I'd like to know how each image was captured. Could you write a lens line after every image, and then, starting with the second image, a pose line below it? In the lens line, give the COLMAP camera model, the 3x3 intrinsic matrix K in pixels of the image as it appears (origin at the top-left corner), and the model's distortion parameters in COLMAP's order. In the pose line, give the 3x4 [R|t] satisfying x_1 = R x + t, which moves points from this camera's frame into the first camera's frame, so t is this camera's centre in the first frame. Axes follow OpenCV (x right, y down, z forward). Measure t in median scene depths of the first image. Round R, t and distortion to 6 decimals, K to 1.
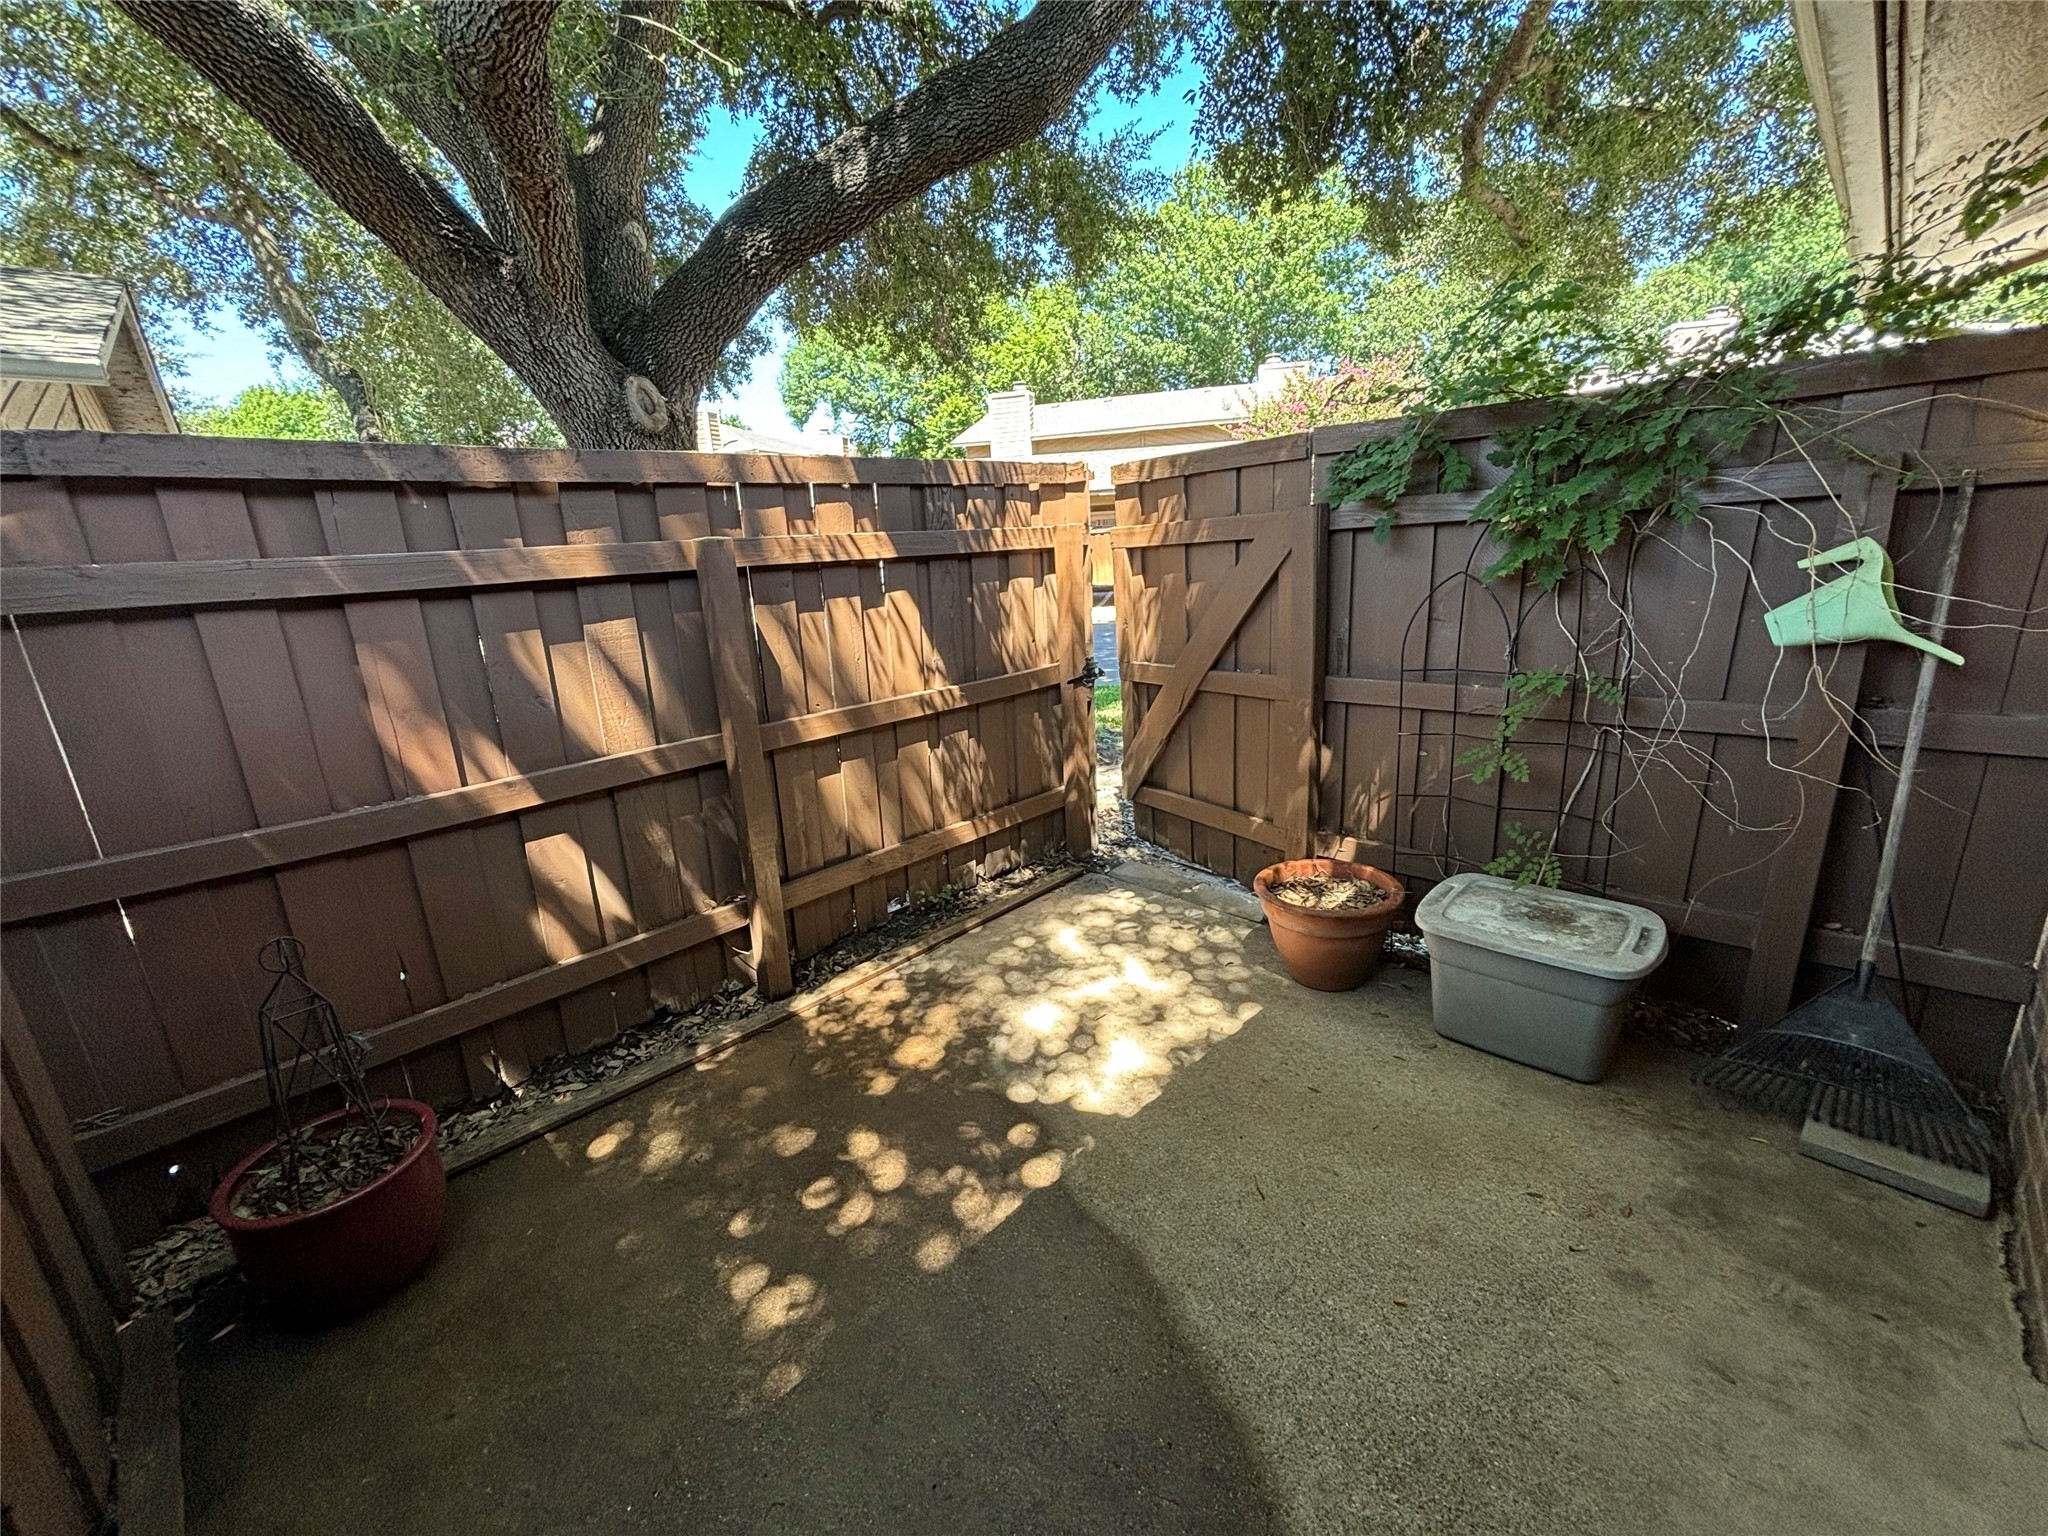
lens RADIAL K [[820.9, 0, 1045.2], [0, 820.9, 745.7], [0, 0, 1]] dist [0.002684, -0.001315]
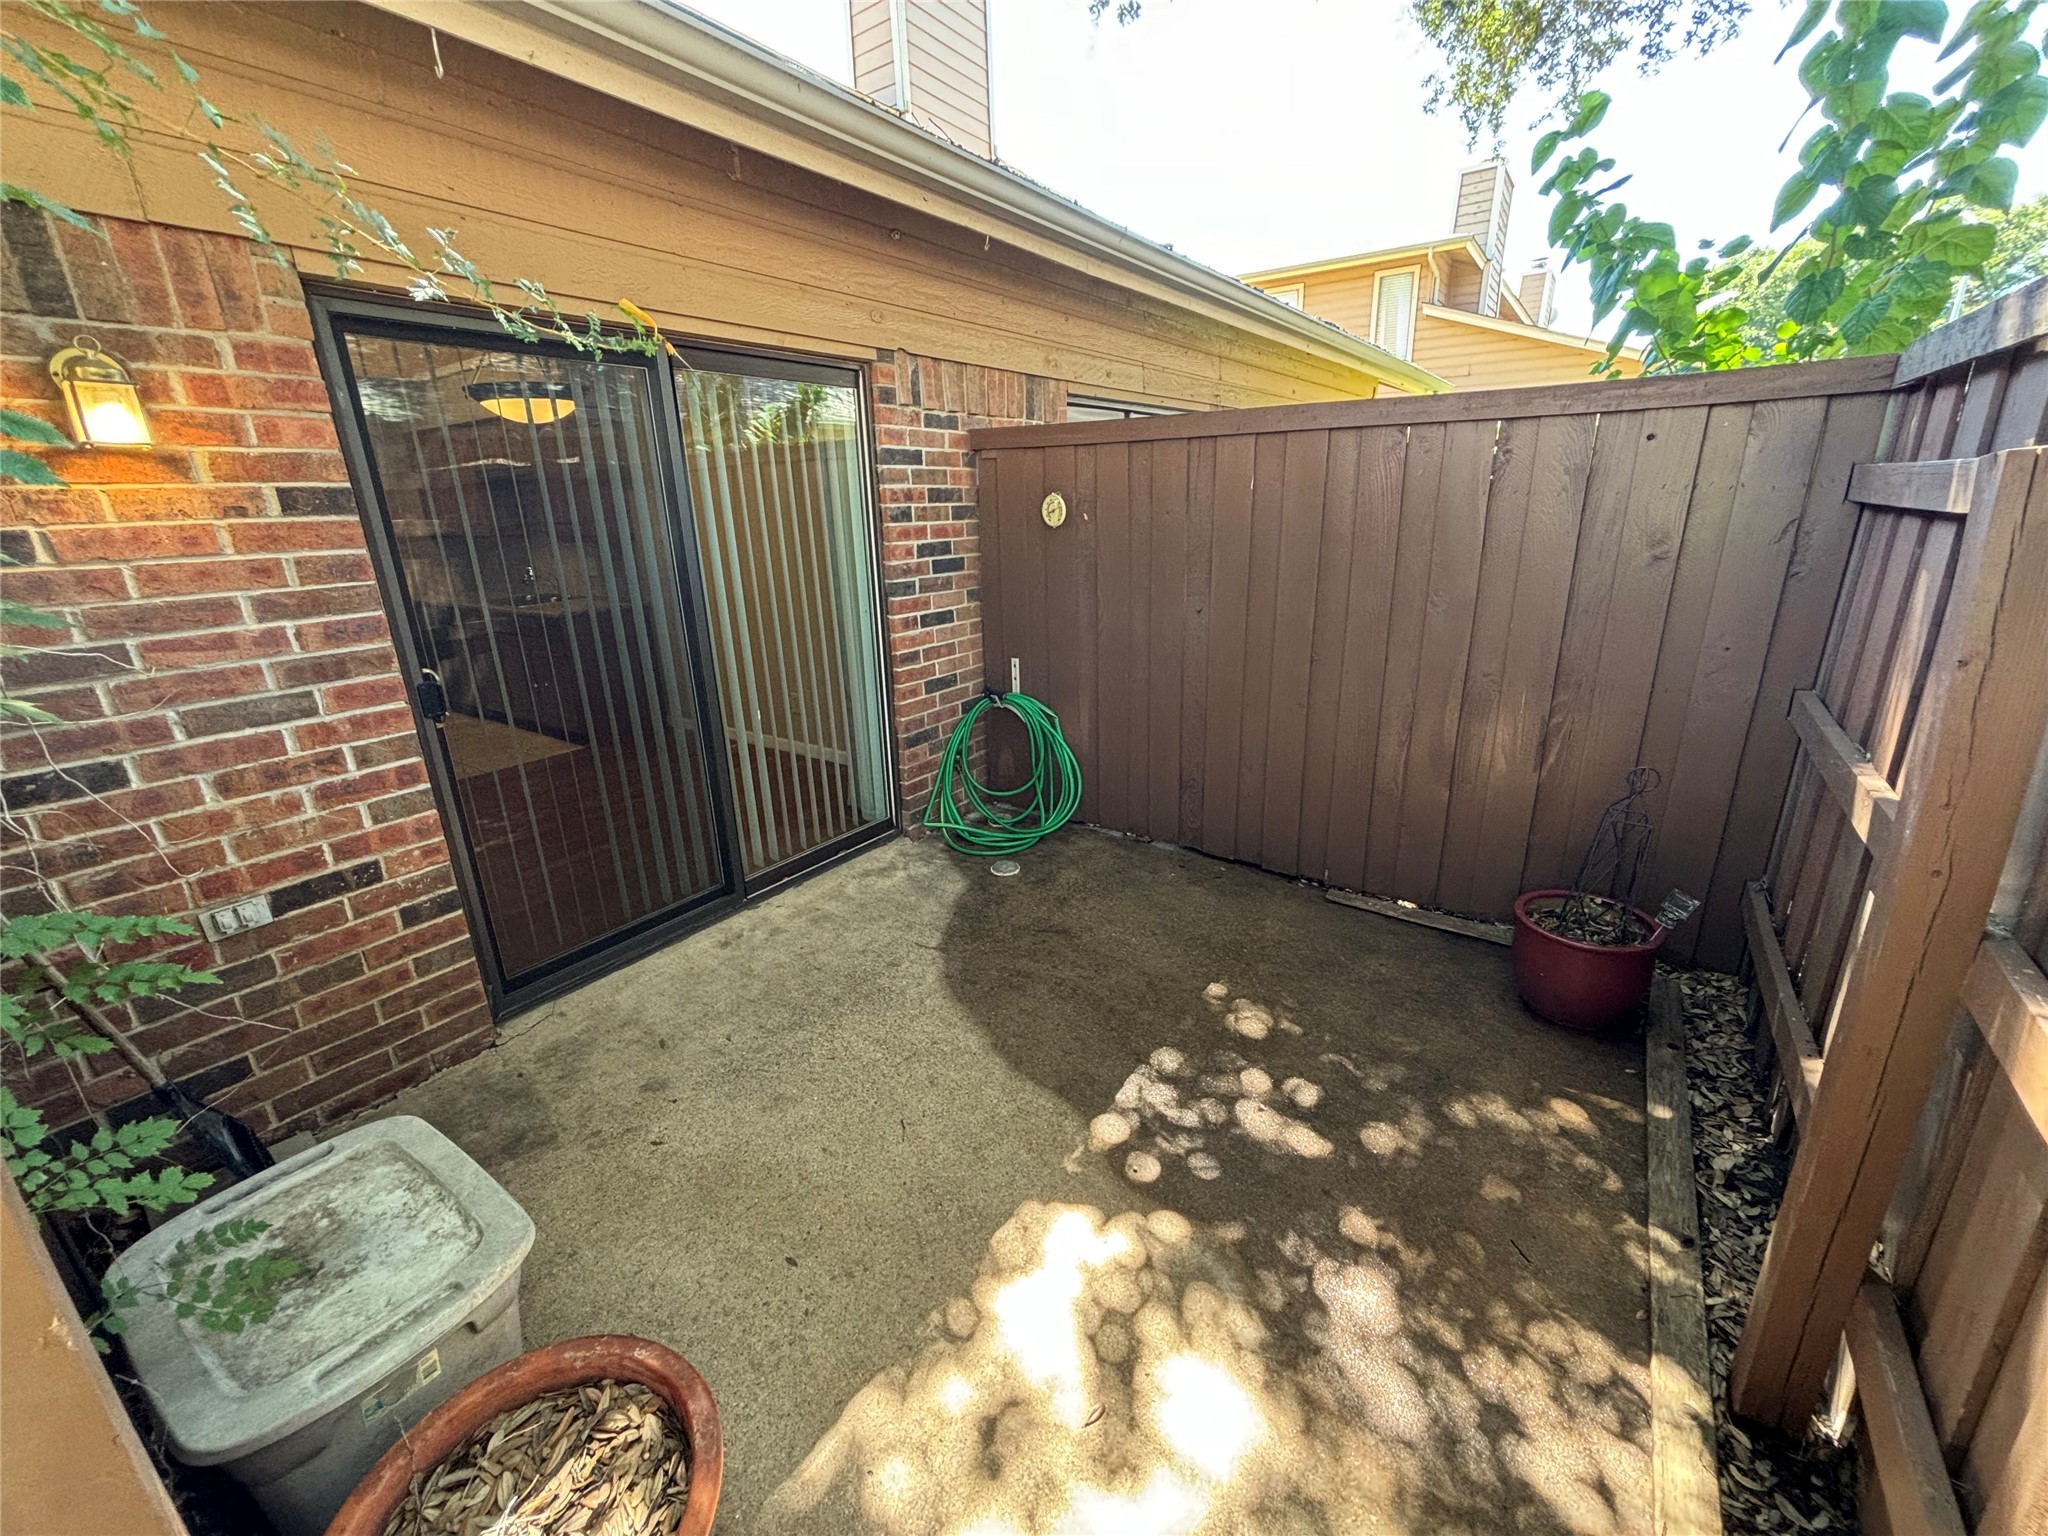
lens RADIAL K [[820.9, 0, 1020.8], [0, 820.9, 755.2], [0, 0, 1]] dist [0.002684, -0.001315]
pose [[-0.986314, 0.114415, -0.118717, 0.146732], [0.033708, 0.844755, 0.534091, -0.364384], [0.161395, 0.522780, -0.837050, 1.355862]]
